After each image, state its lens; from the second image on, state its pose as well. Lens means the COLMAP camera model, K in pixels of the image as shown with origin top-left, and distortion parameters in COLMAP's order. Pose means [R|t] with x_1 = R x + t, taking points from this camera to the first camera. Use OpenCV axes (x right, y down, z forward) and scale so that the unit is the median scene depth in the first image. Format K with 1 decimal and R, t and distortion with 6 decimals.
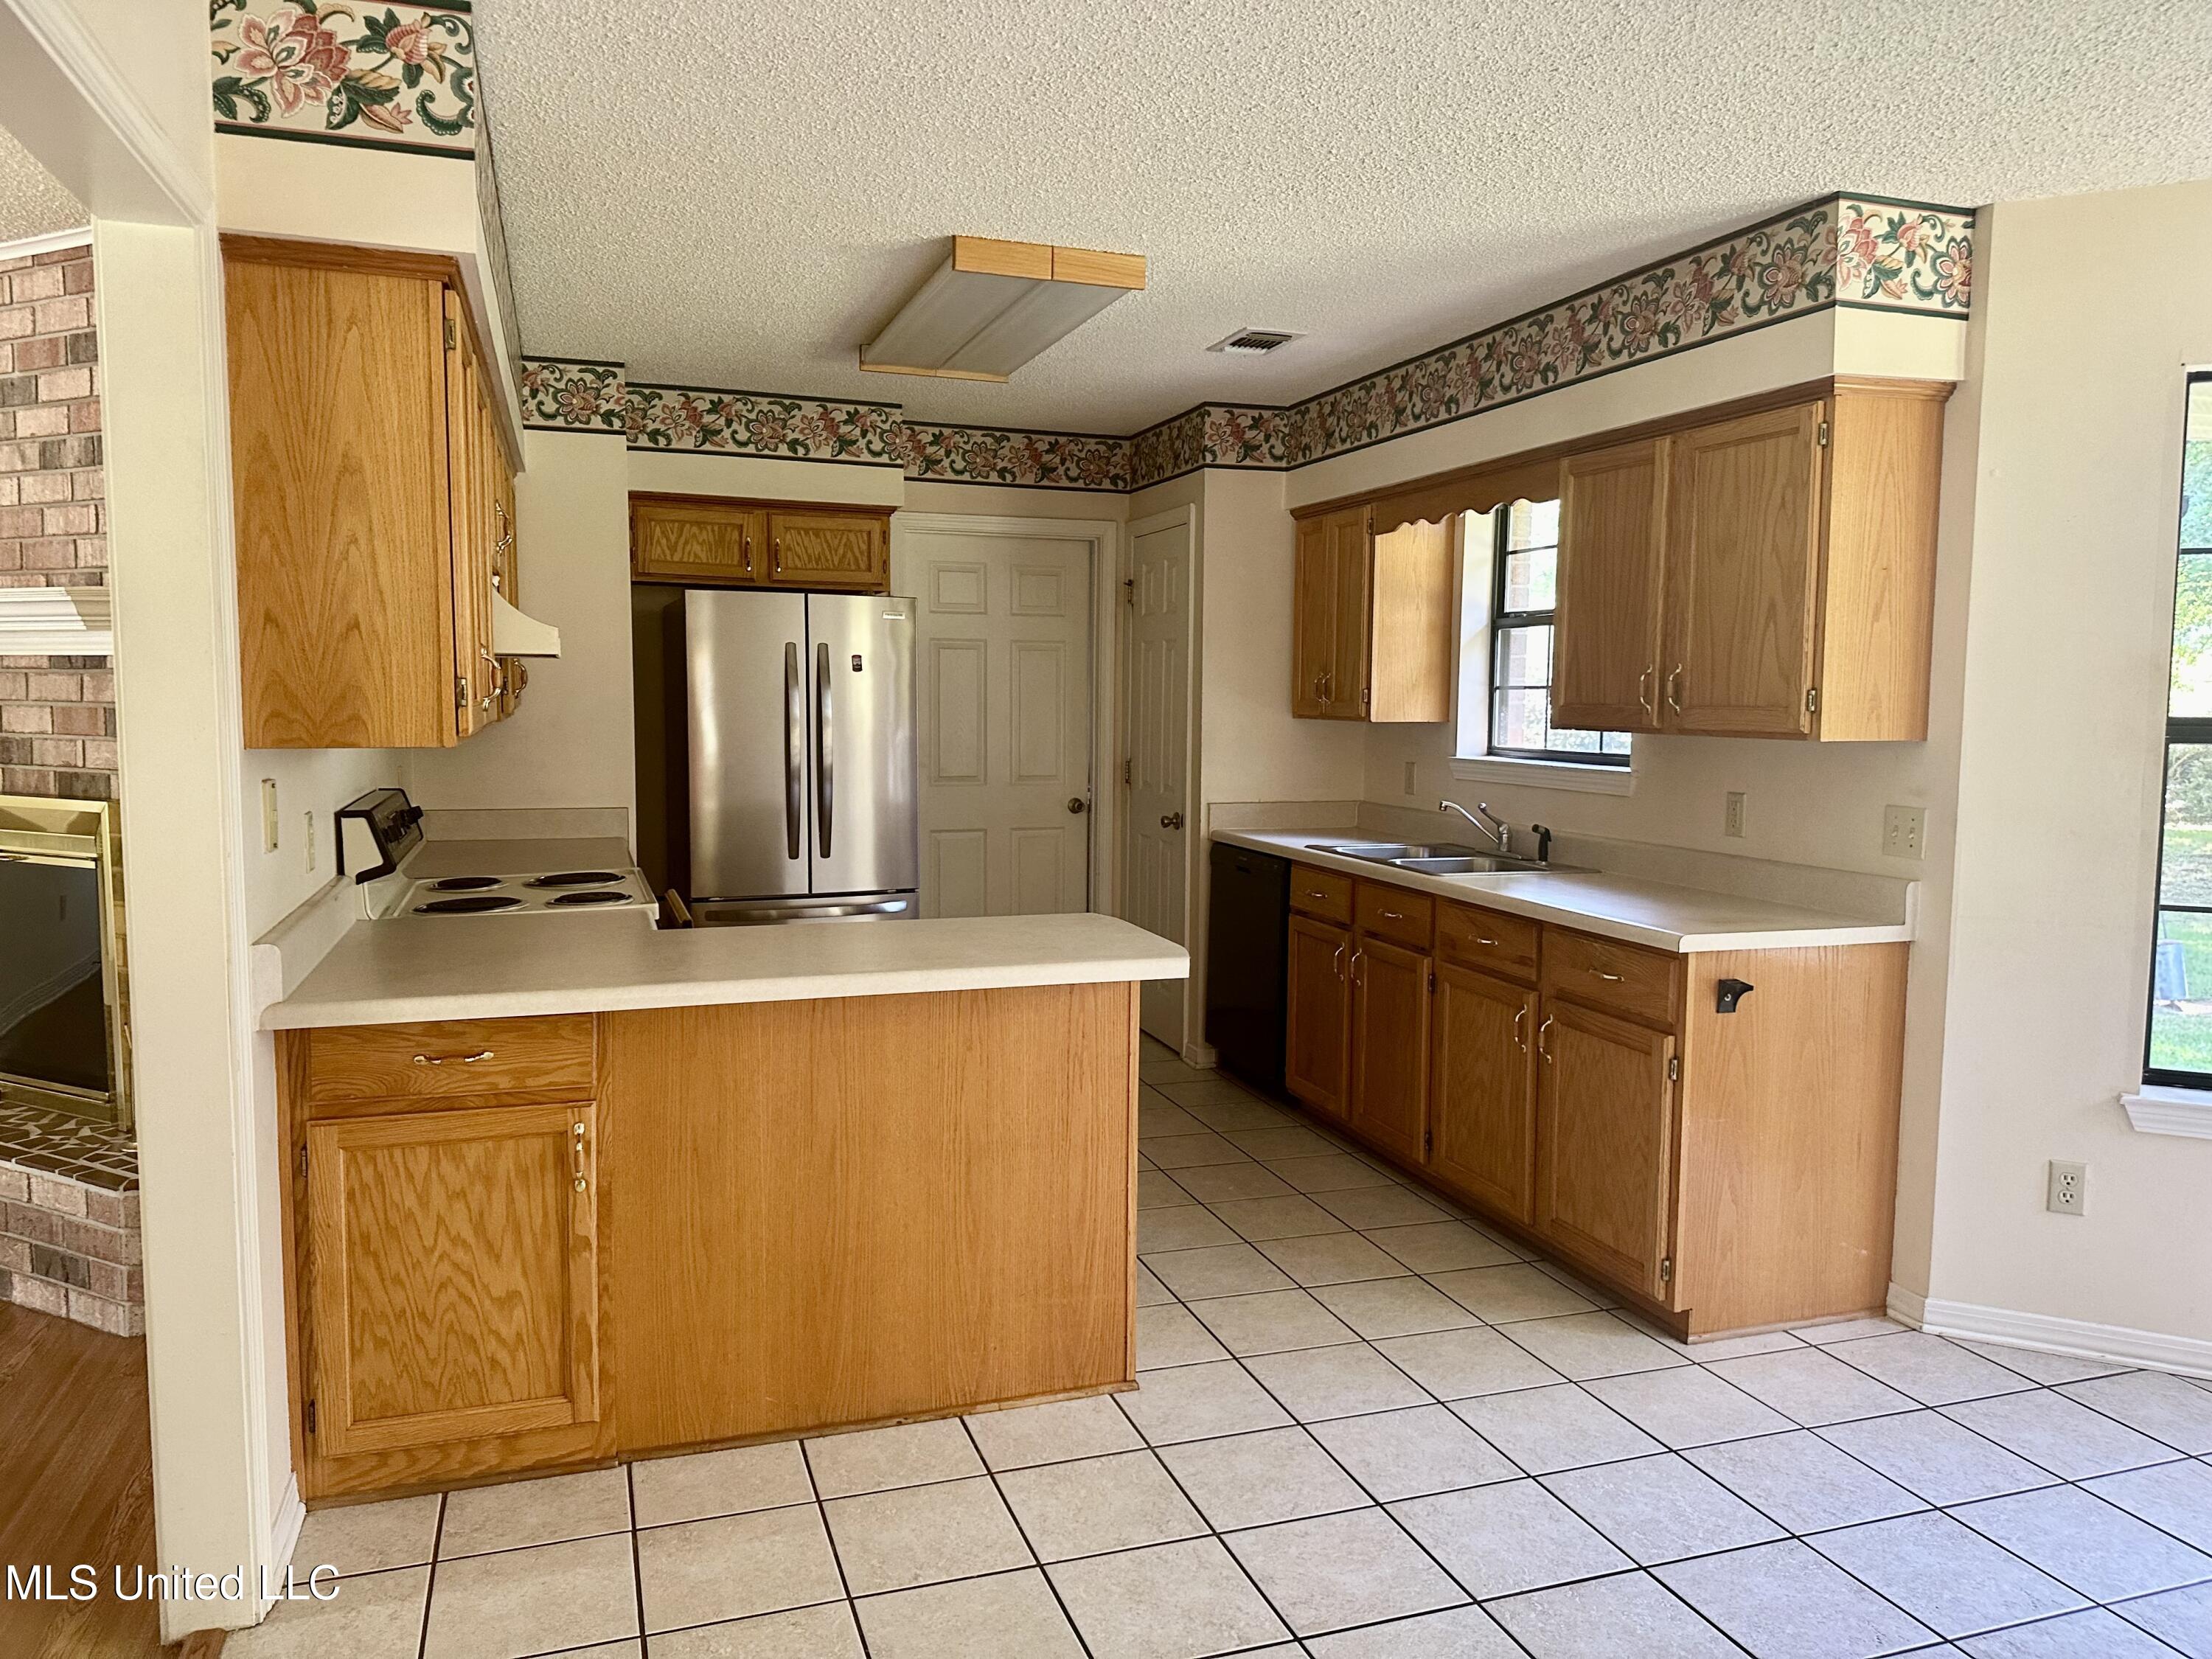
lens RADIAL K [[1546.8, 0, 1067.4], [0, 1546.8, 828.5], [0, 0, 1]] dist [0.020915, 0.000310]
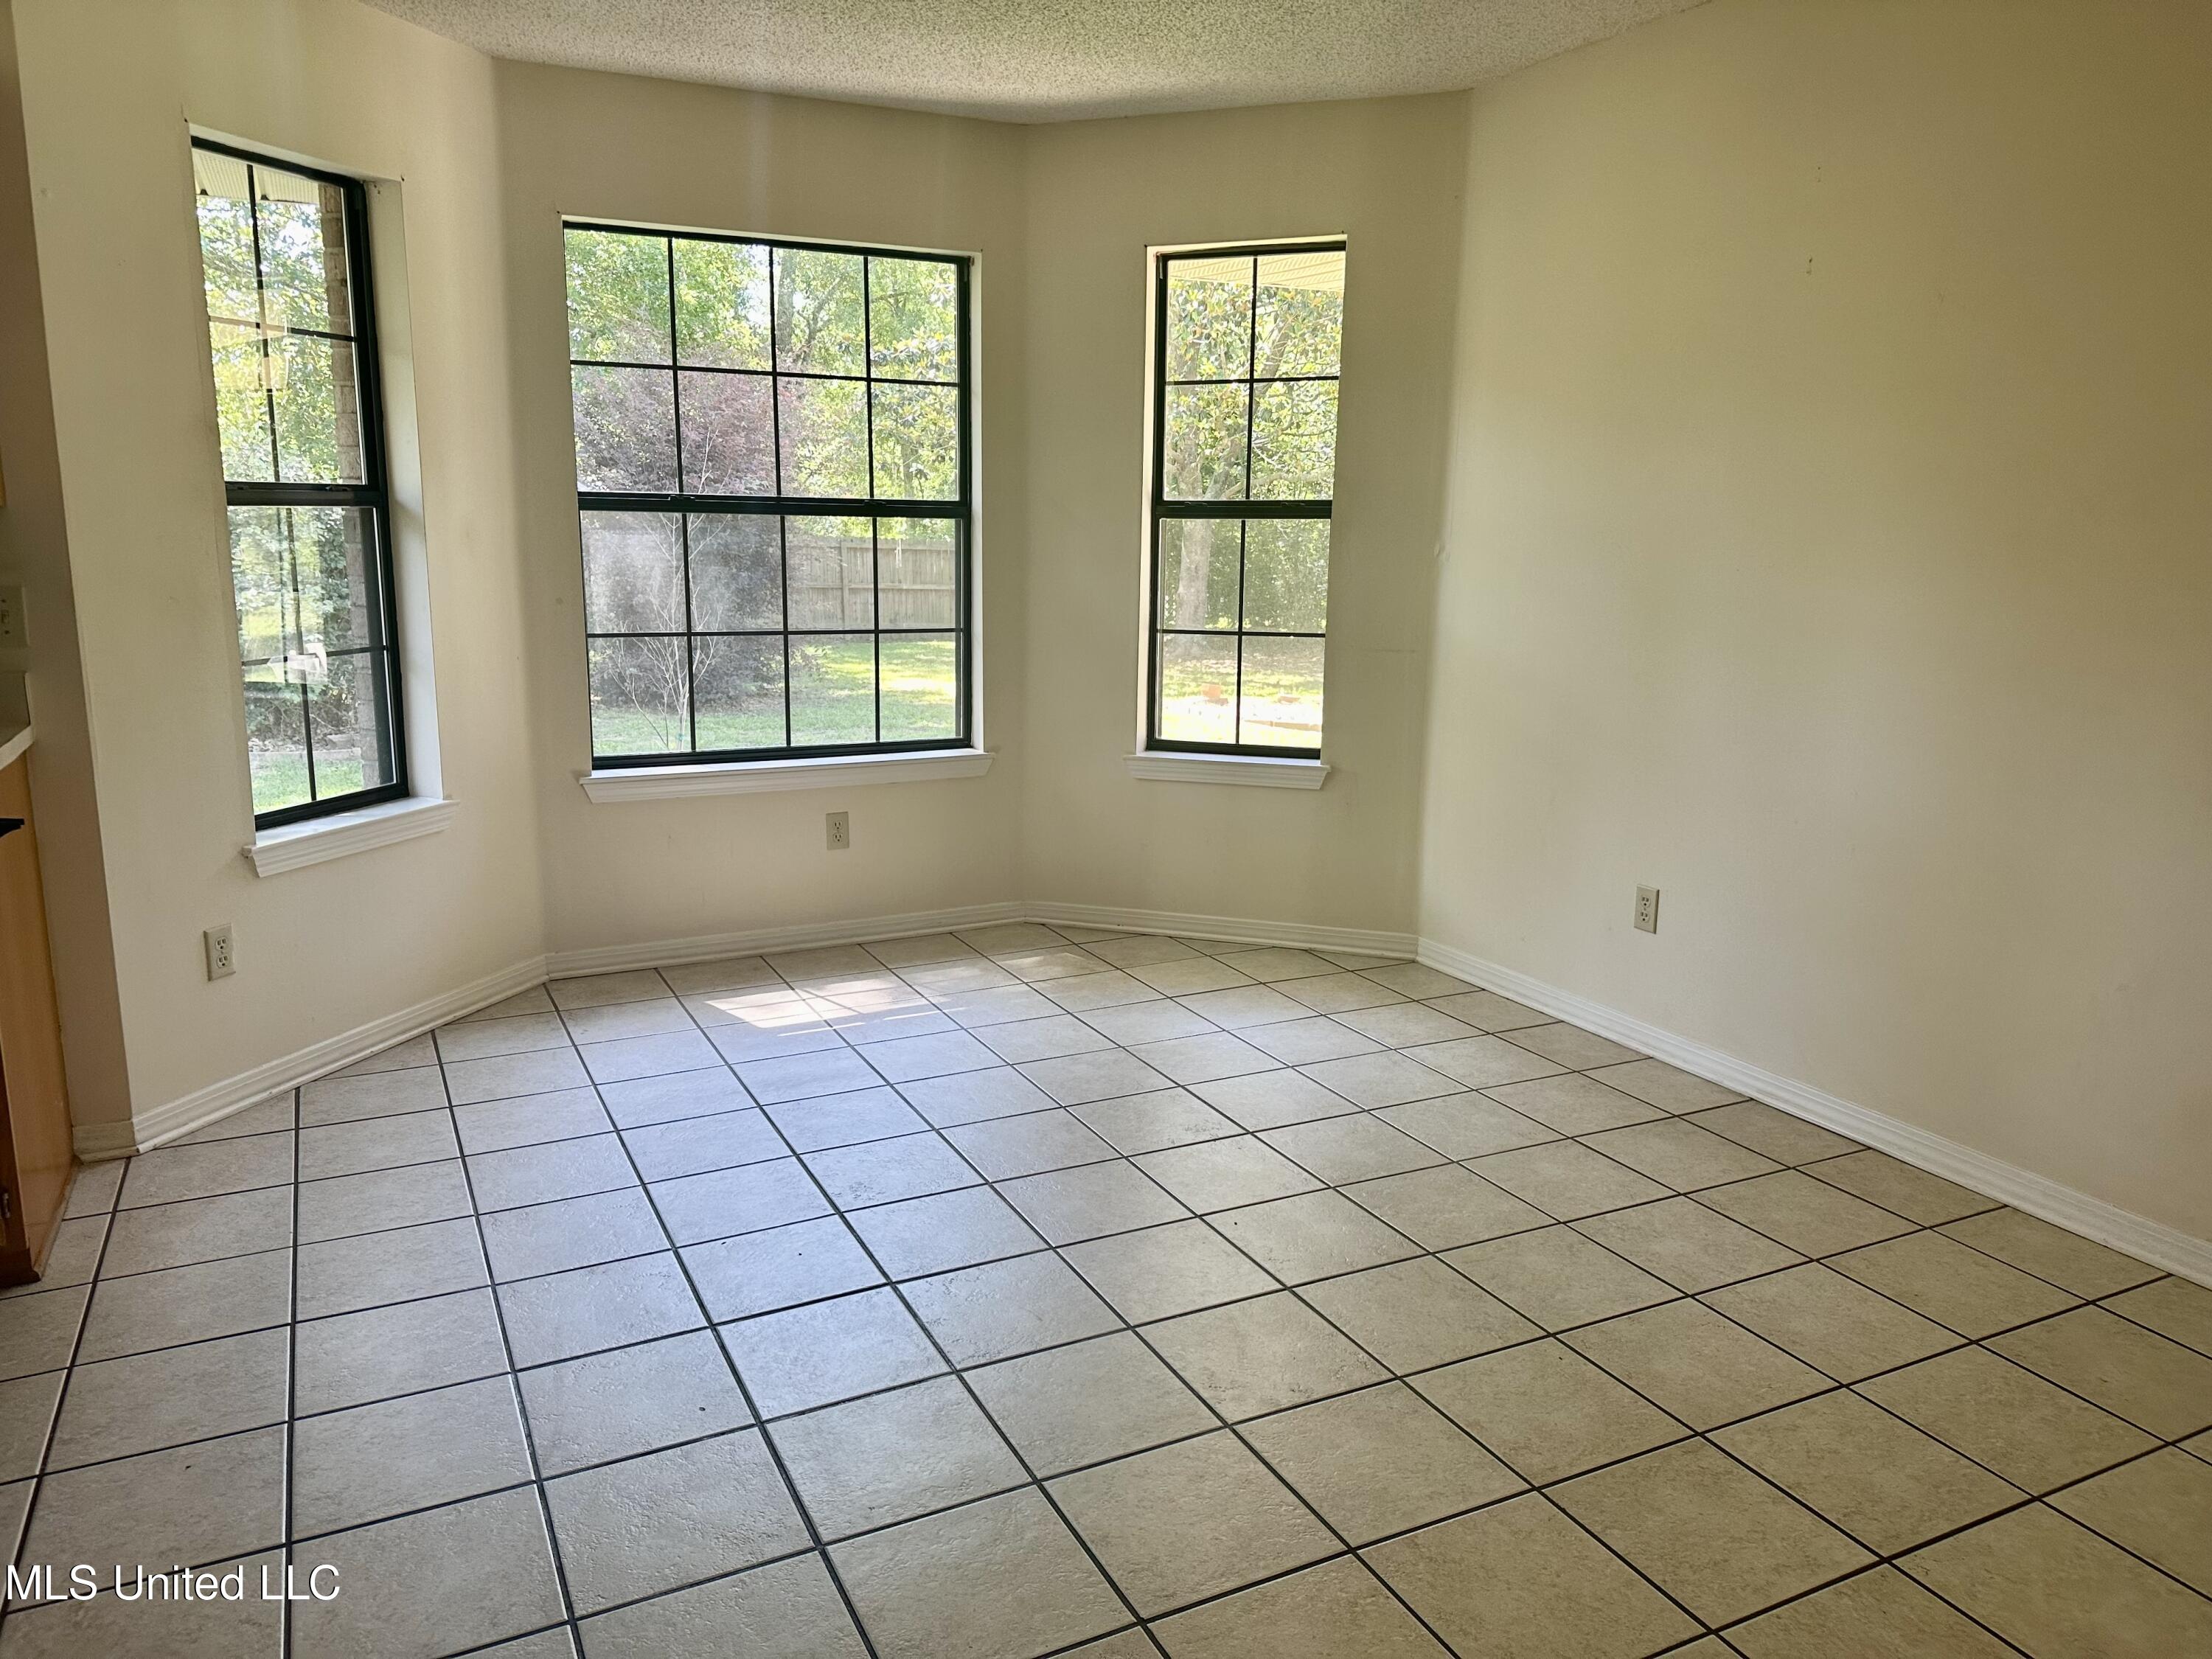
lens RADIAL K [[1563.3, 0, 1096.2], [0, 1563.3, 837.2], [0, 0, 1]] dist [0.152971, -0.225055]
pose [[-0.153681, -0.199937, 0.967682, -0.418308], [0.070683, 0.974582, 0.212588, -0.022653], [-0.985589, 0.101069, -0.135643, 0.544359]]
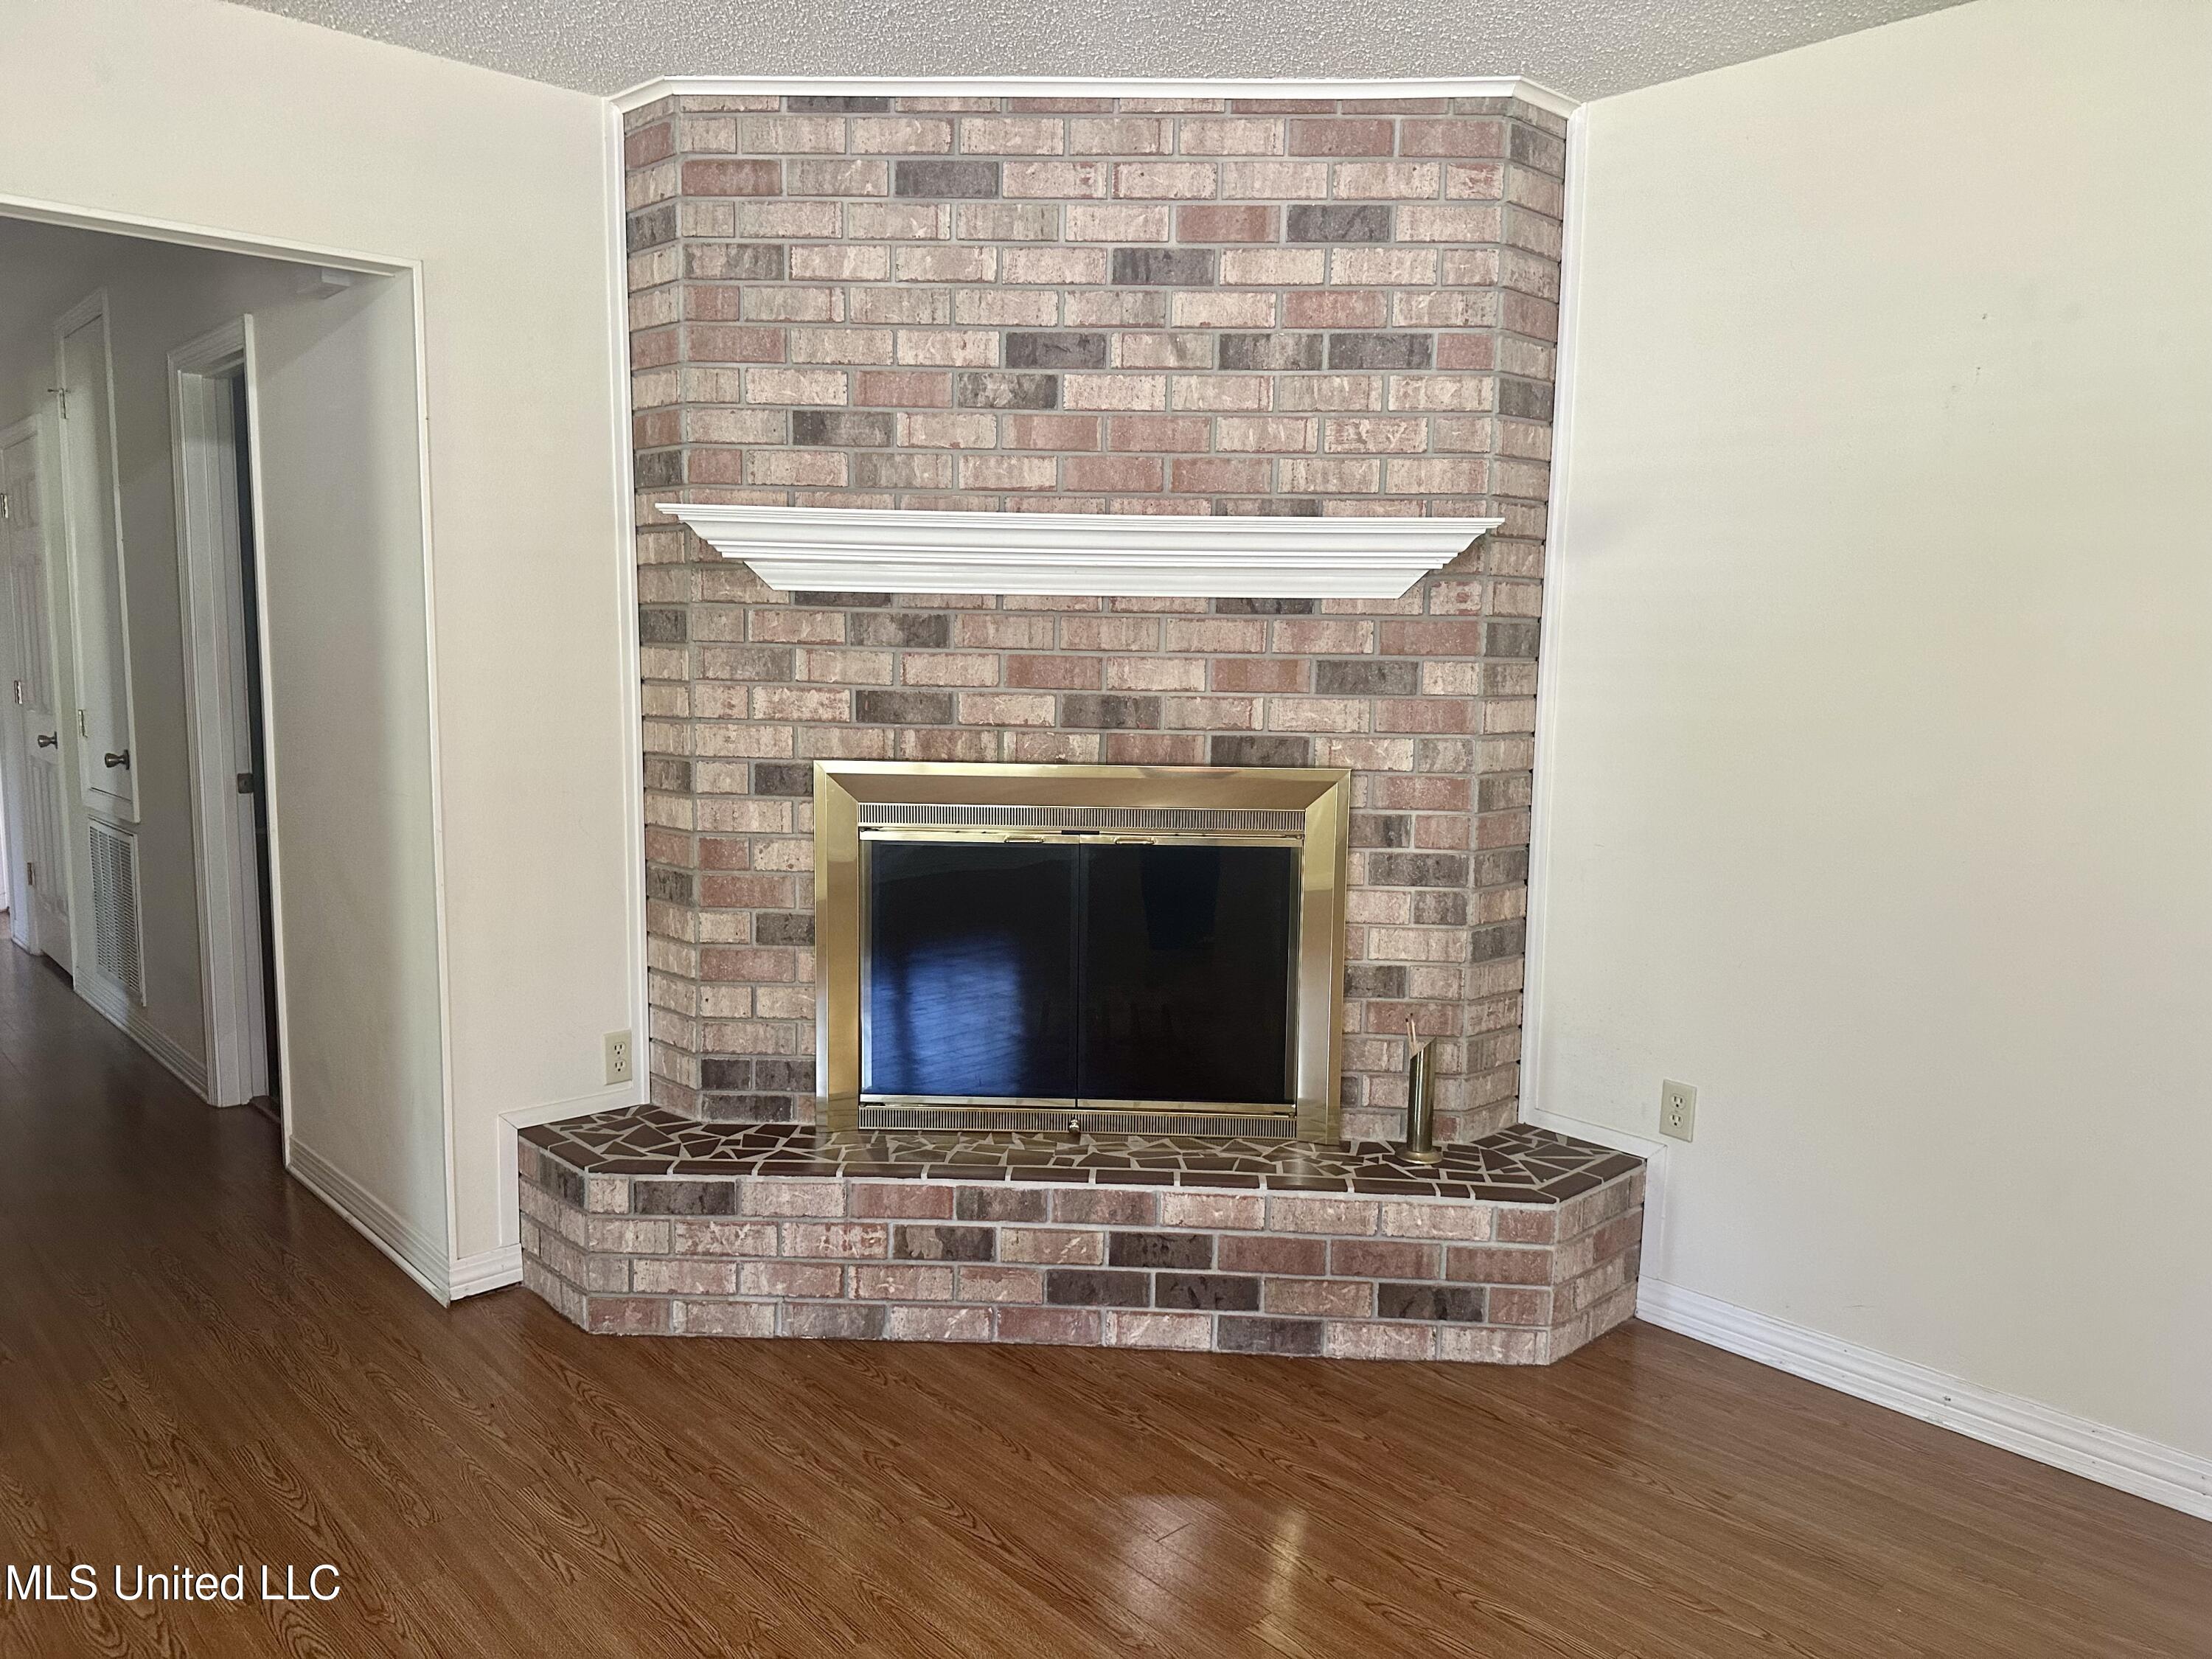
lens RADIAL K [[1563.3, 0, 1096.2], [0, 1563.3, 837.2], [0, 0, 1]] dist [0.152971, -0.225055]
pose [[0.903939, -0.047539, 0.425012, -1.169925], [0.030041, 0.998406, 0.047782, -0.026599], [-0.426606, -0.030424, 0.903926, 0.285354]]
